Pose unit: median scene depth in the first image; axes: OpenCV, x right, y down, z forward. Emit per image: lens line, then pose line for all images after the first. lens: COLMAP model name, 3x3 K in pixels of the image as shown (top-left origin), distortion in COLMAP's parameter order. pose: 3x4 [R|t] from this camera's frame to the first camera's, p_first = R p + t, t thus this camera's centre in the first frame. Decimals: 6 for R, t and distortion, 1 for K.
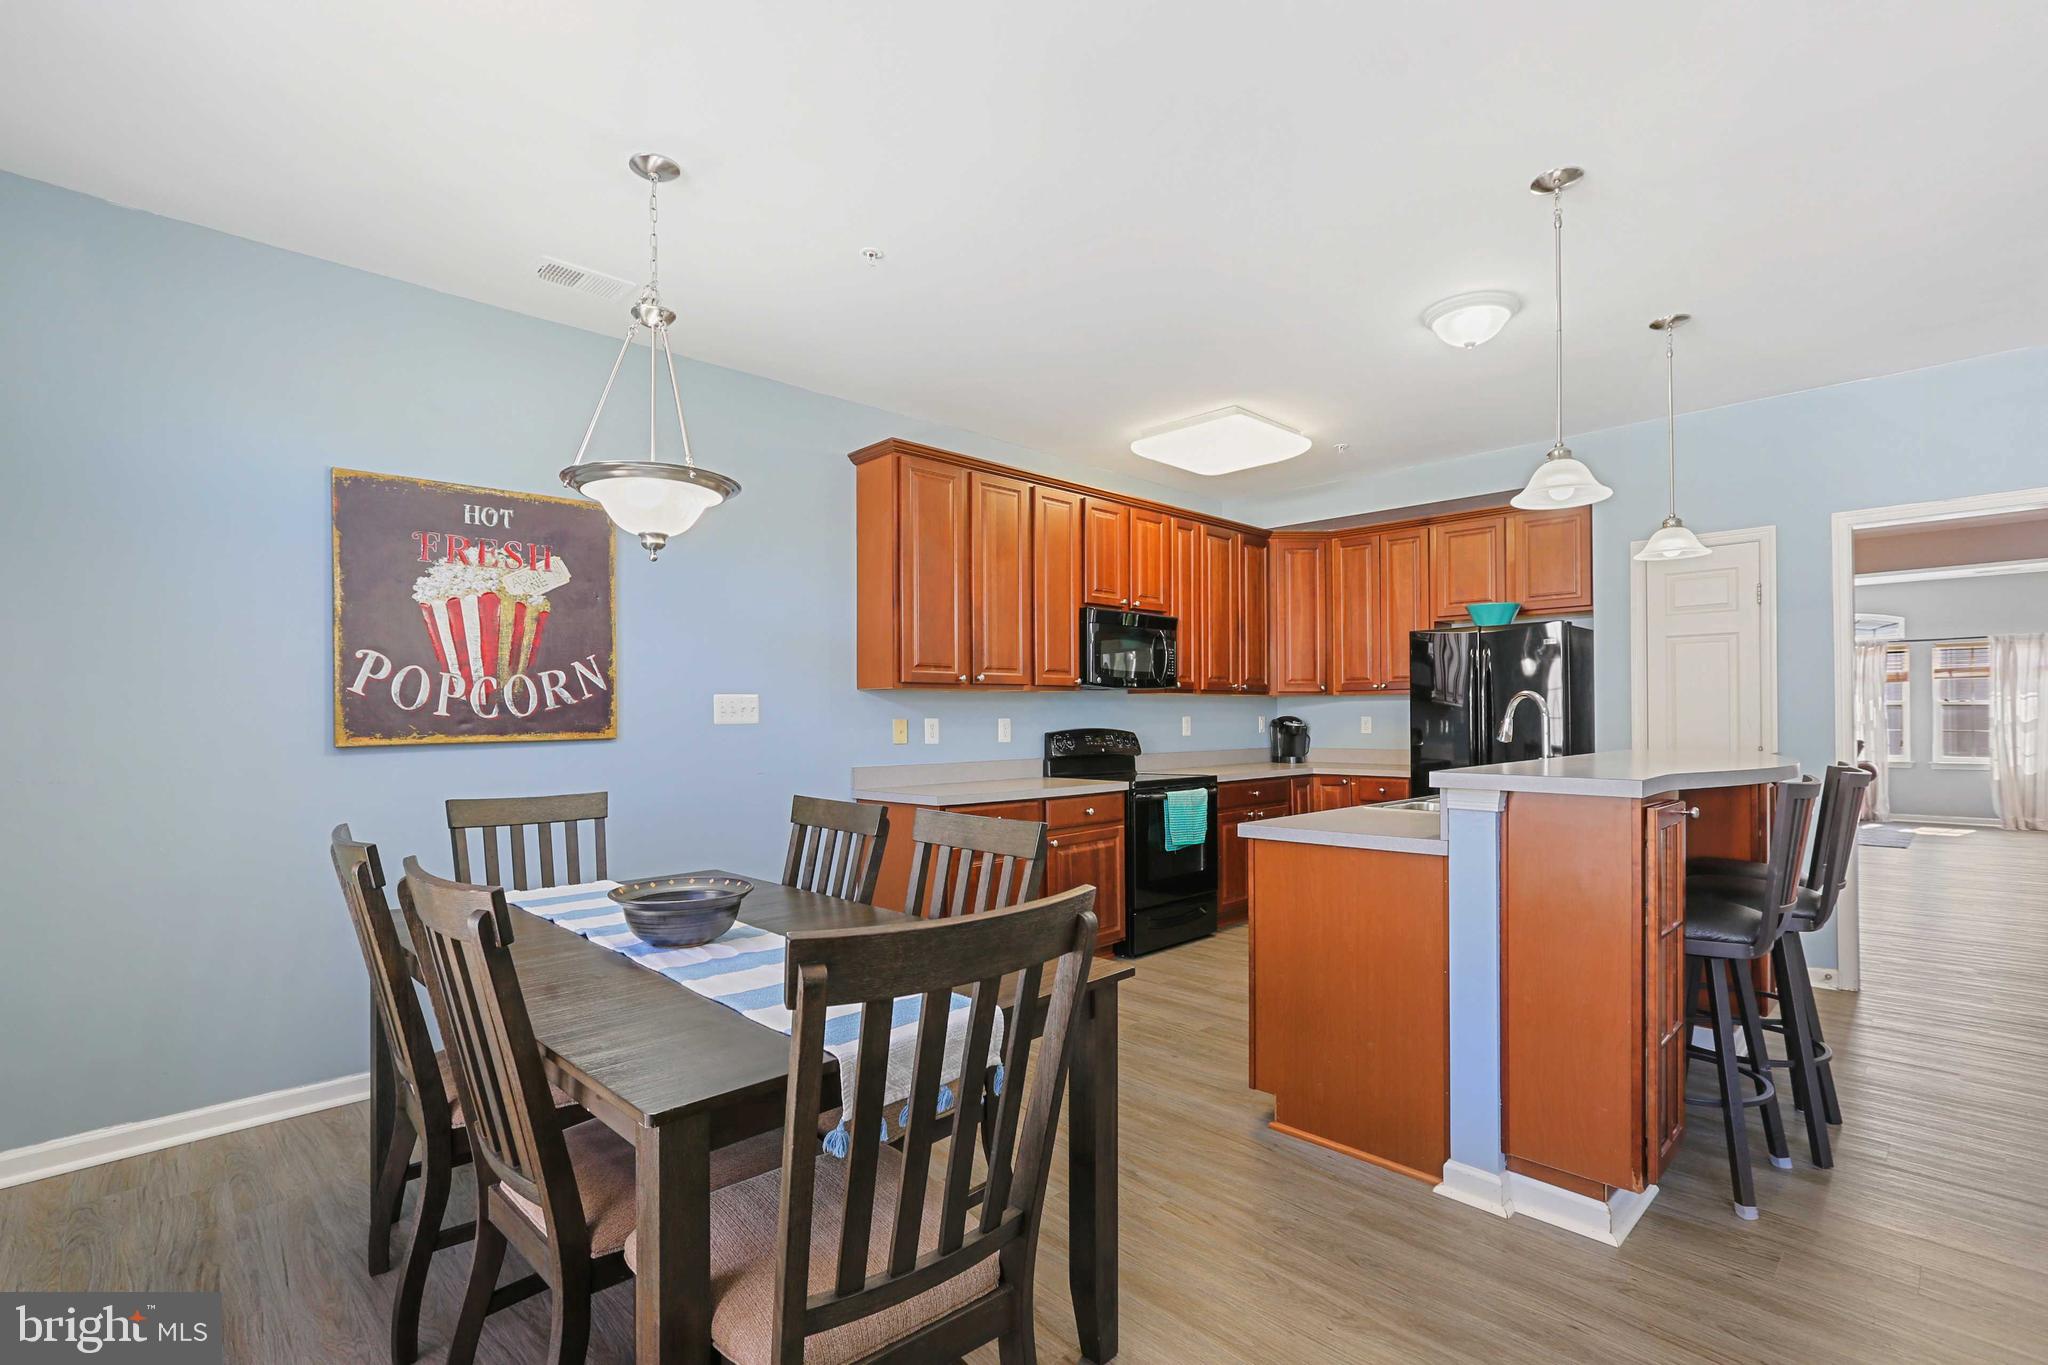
lens RADIAL K [[962.6, 0, 1024.2], [0, 962.6, 702.9], [0, 0, 1]] dist [-0.001543, 0.000454]
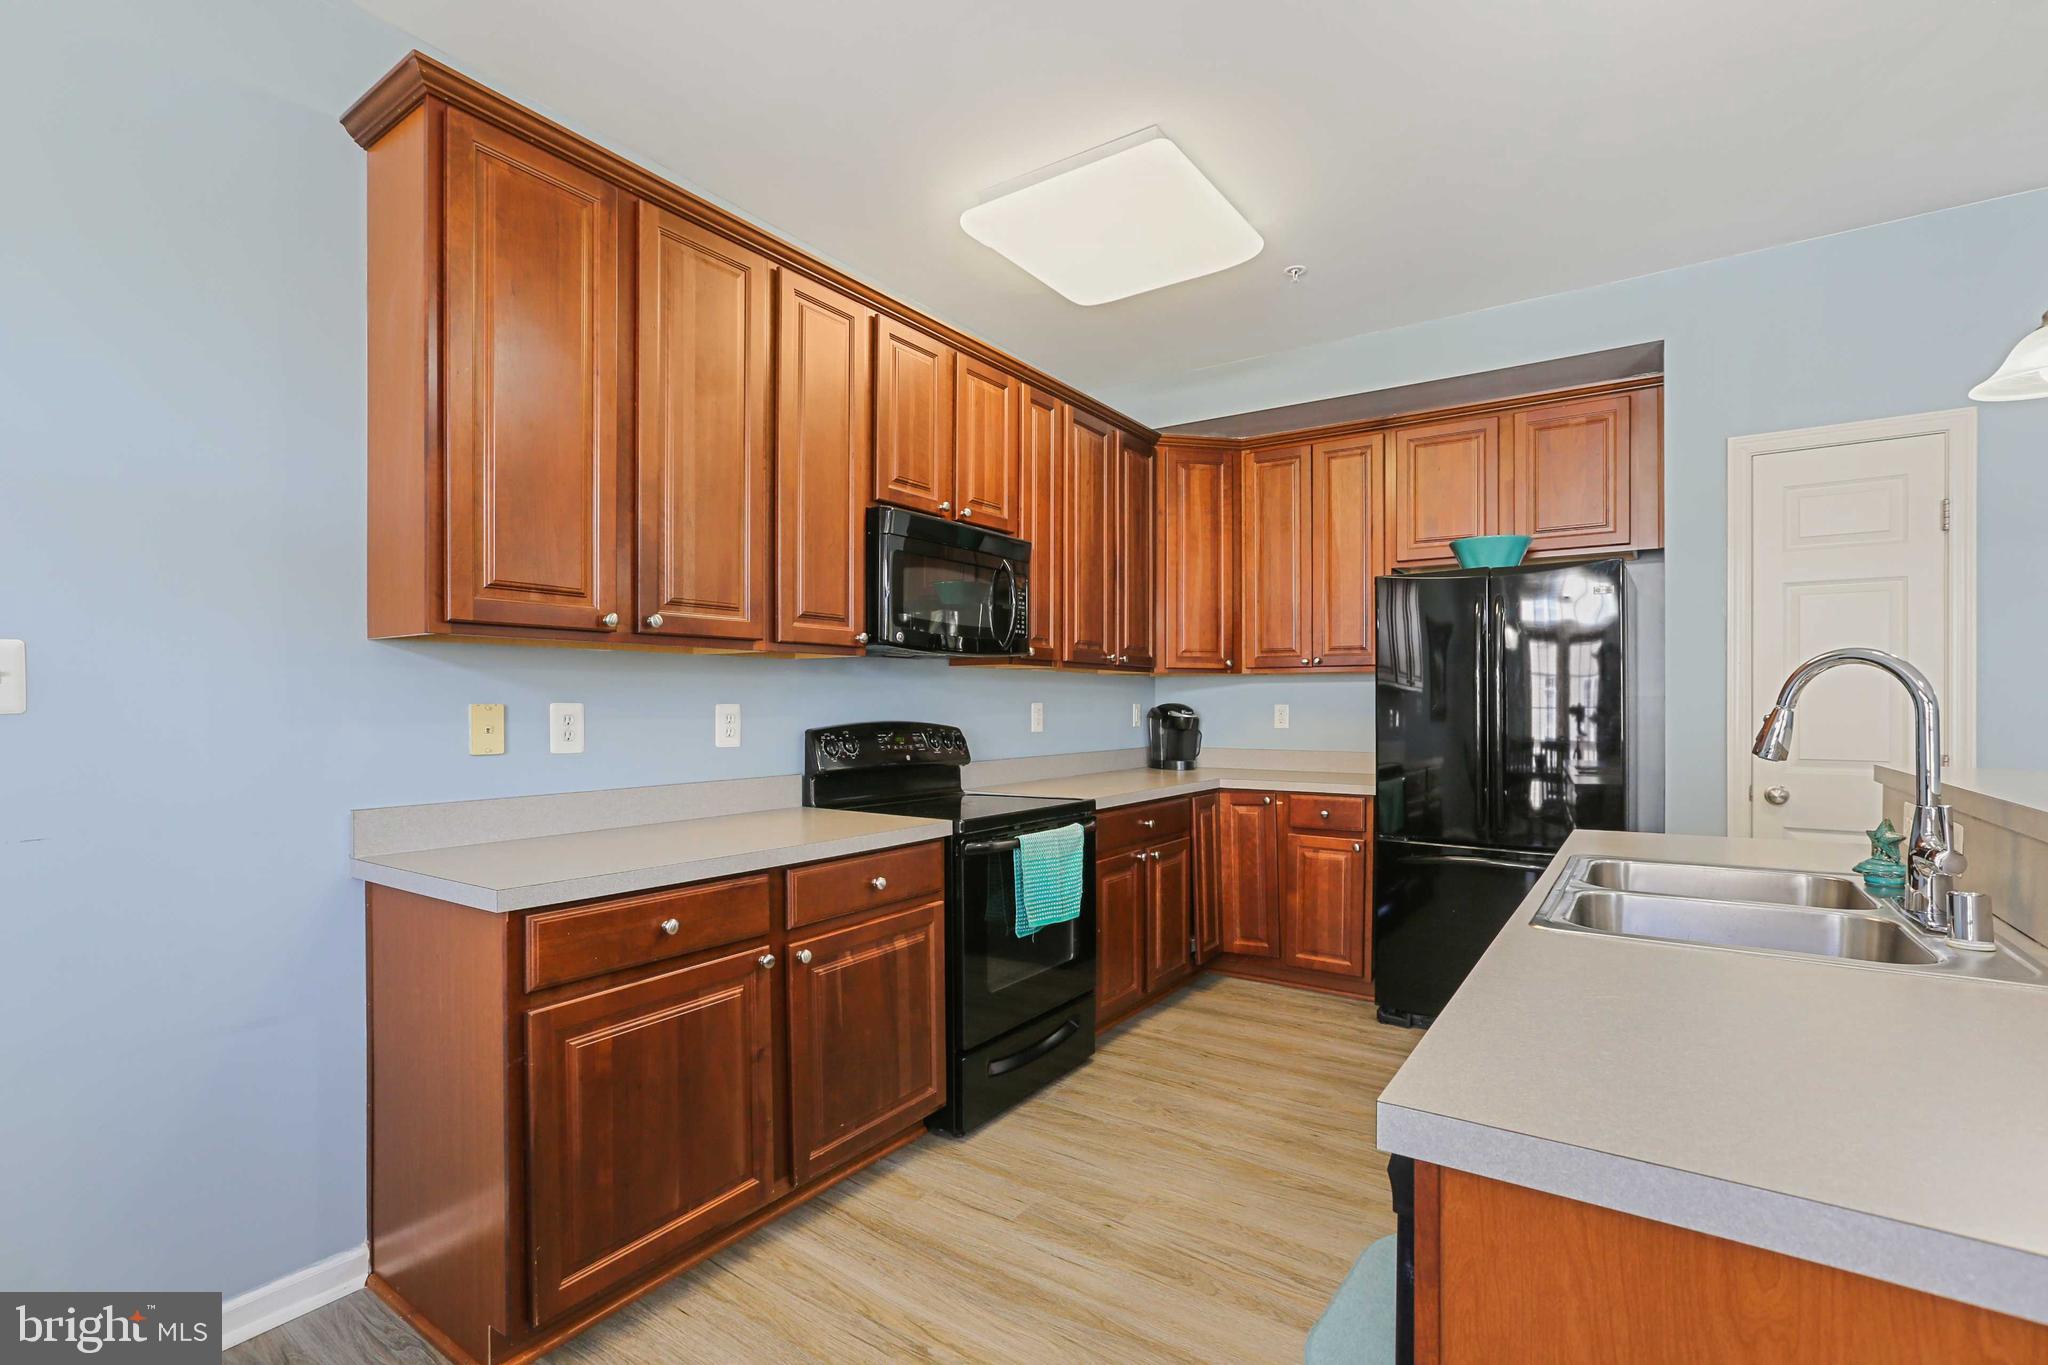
lens RADIAL K [[942.1, 0, 1026.4], [0, 942.1, 707.6], [0, 0, 1]] dist [-0.042923, 0.020696]
pose [[0.981131, 0.003581, 0.193312, 0.042764], [-0.006936, 0.999837, 0.016682, 0.007574], [-0.193221, -0.017708, 0.980995, 0.433367]]
